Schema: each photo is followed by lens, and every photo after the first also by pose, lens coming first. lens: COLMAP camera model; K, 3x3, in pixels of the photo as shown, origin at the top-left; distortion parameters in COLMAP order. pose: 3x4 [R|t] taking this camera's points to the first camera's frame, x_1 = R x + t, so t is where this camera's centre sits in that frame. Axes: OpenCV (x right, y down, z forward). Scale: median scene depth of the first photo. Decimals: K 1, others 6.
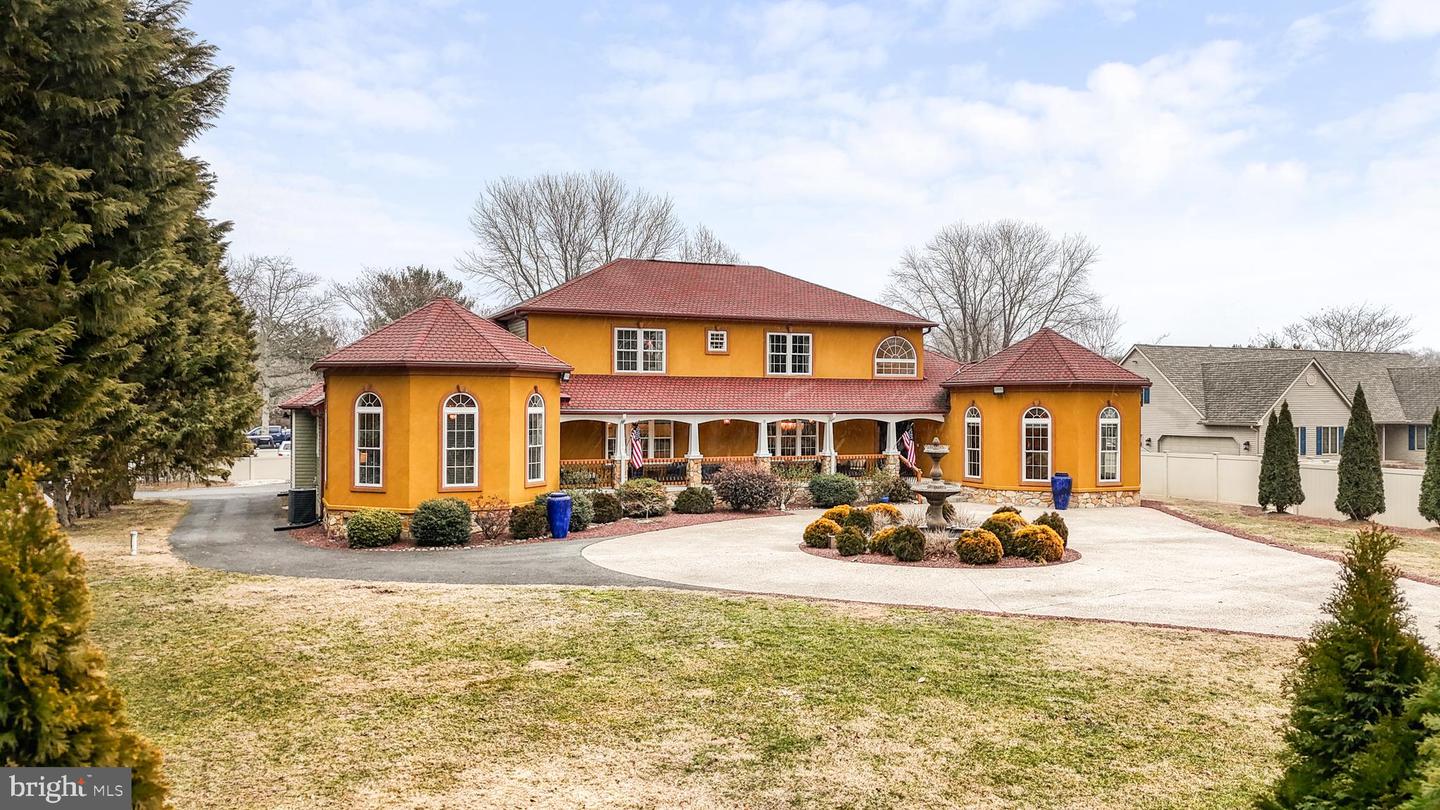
lens RADIAL K [[1073.0, 0, 724.0], [0, 1073.0, 396.8], [0, 0, 1]] dist [0.086214, -0.088227]
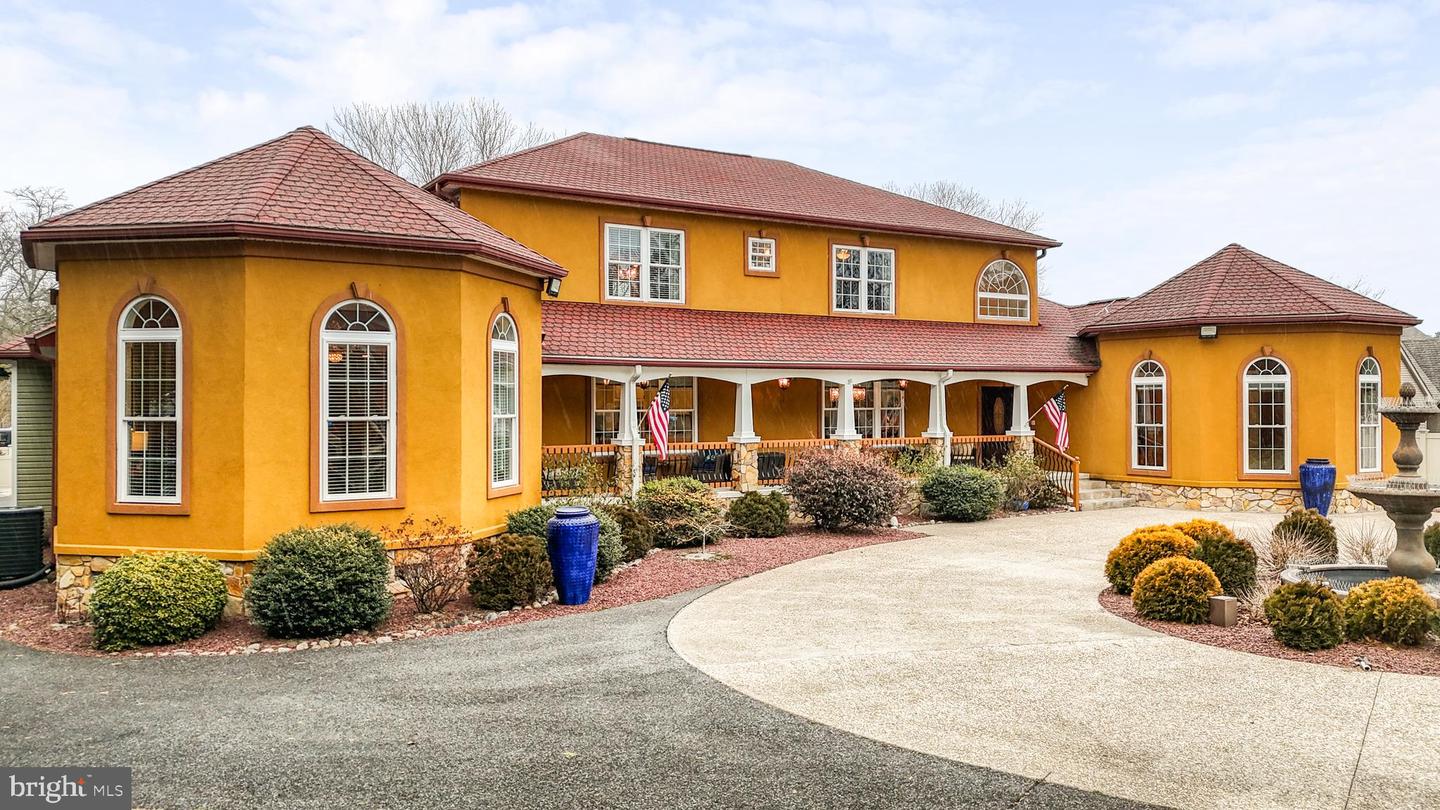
lens RADIAL K [[1073.0, 0, 724.0], [0, 1073.0, 396.8], [0, 0, 1]] dist [0.086214, -0.088227]
pose [[0.989812, -0.004599, 0.142309, -0.120341], [0.004446, 0.999989, 0.001395, 0.030217], [-0.142314, -0.000748, 0.989821, 0.399383]]
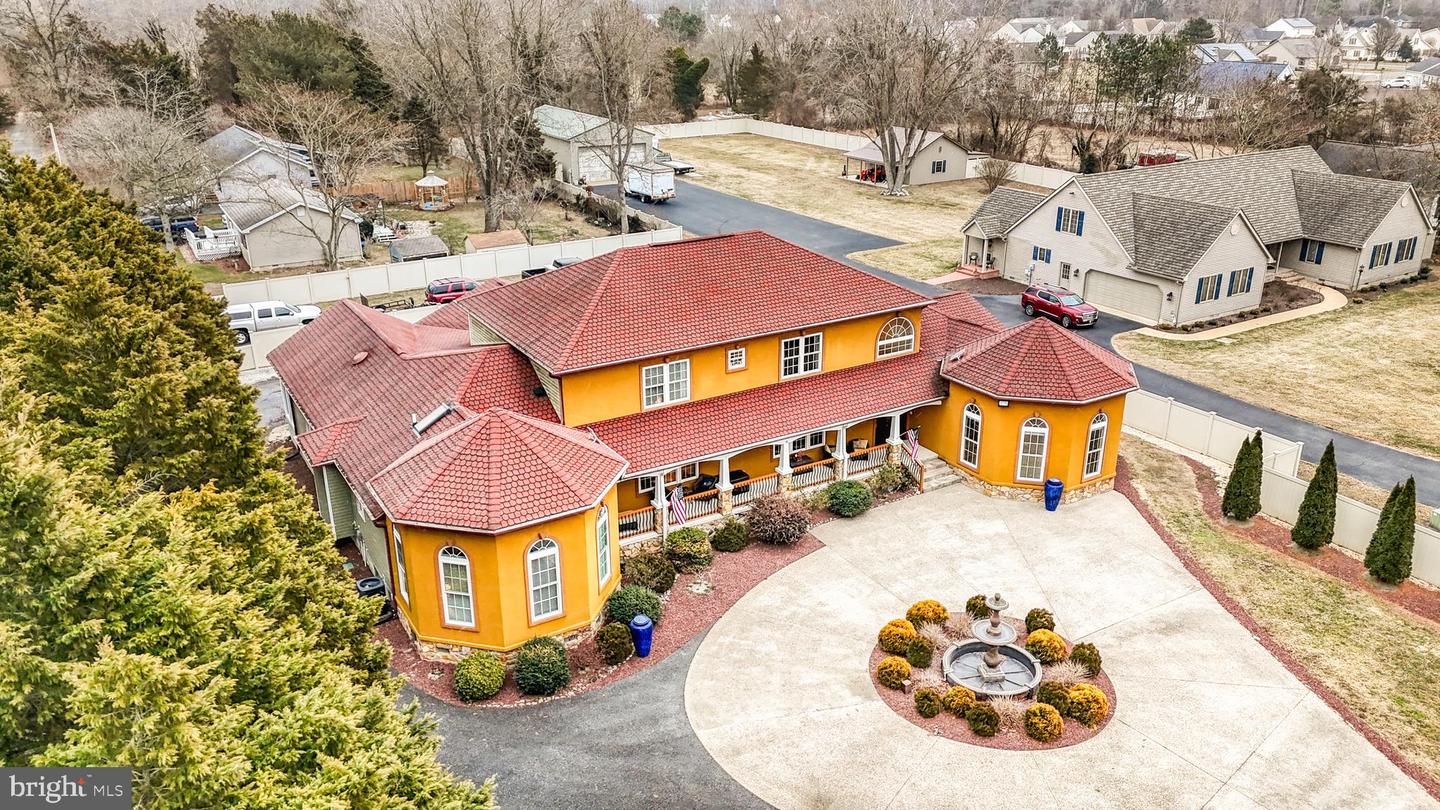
lens RADIAL K [[1064.1, 0, 722.8], [0, 1064.1, 402.2], [0, 0, 1]] dist [0.081808, -0.079934]
pose [[0.990914, -0.054265, 0.123060, -0.149959], [0.005550, 0.930708, 0.365722, -0.393332], [-0.134379, -0.361716, 0.922553, 0.059496]]
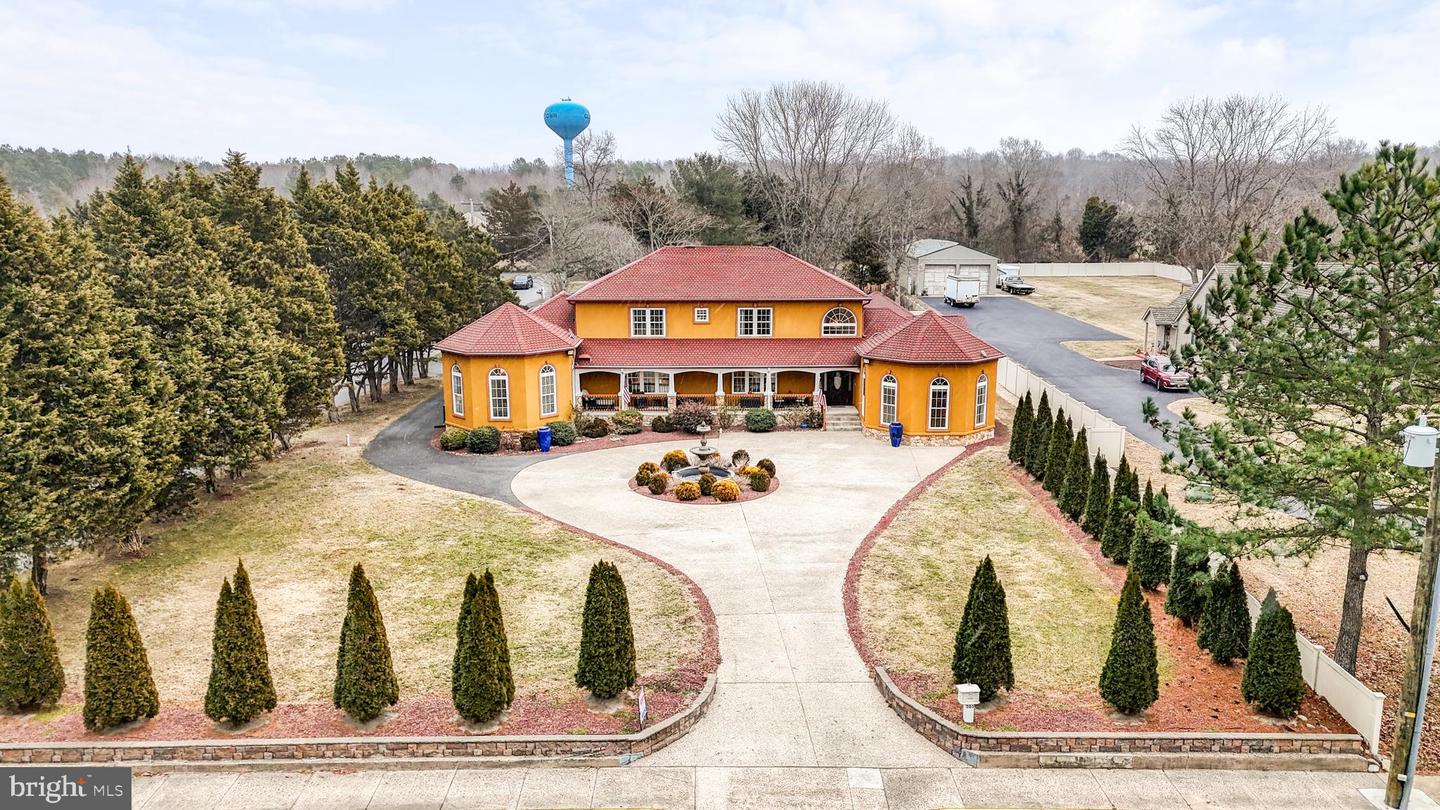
lens RADIAL K [[1065.6, 0, 723.1], [0, 1065.6, 404.4], [0, 0, 1]] dist [0.088560, -0.093061]
pose [[0.917176, 0.073796, -0.391591, 0.639137], [0.008277, 0.978962, 0.203872, -0.241928], [0.398397, -0.190228, 0.897270, -0.374825]]
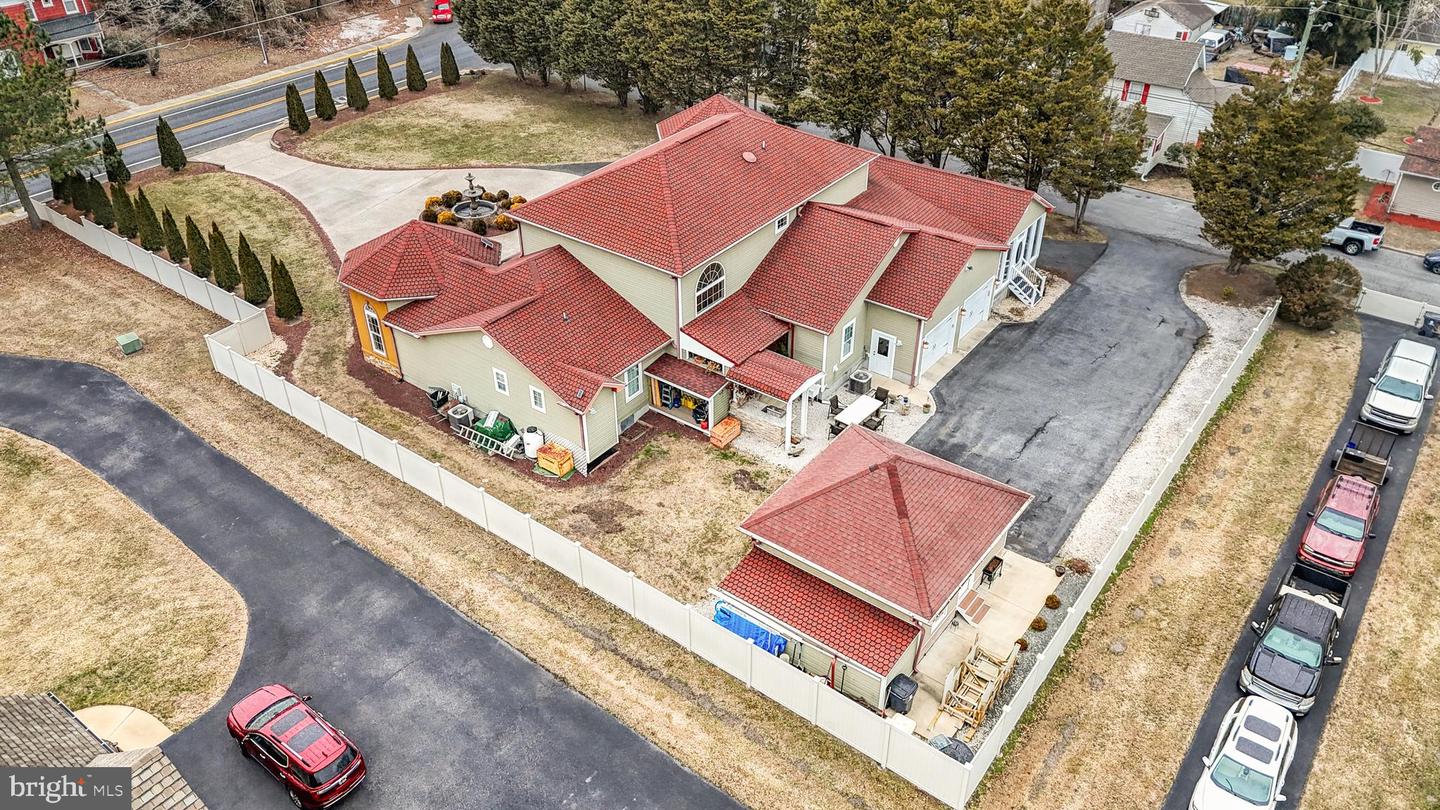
lens RADIAL K [[1049.8, 0, 720.0], [0, 1049.8, 405.0], [0, 0, 1]] dist [0.089194, -0.085124]
pose [[-0.867771, 0.277597, -0.412205, 0.591931], [0.002229, 0.831612, 0.555352, -0.600367], [0.496959, 0.481000, -0.722268, 2.300360]]
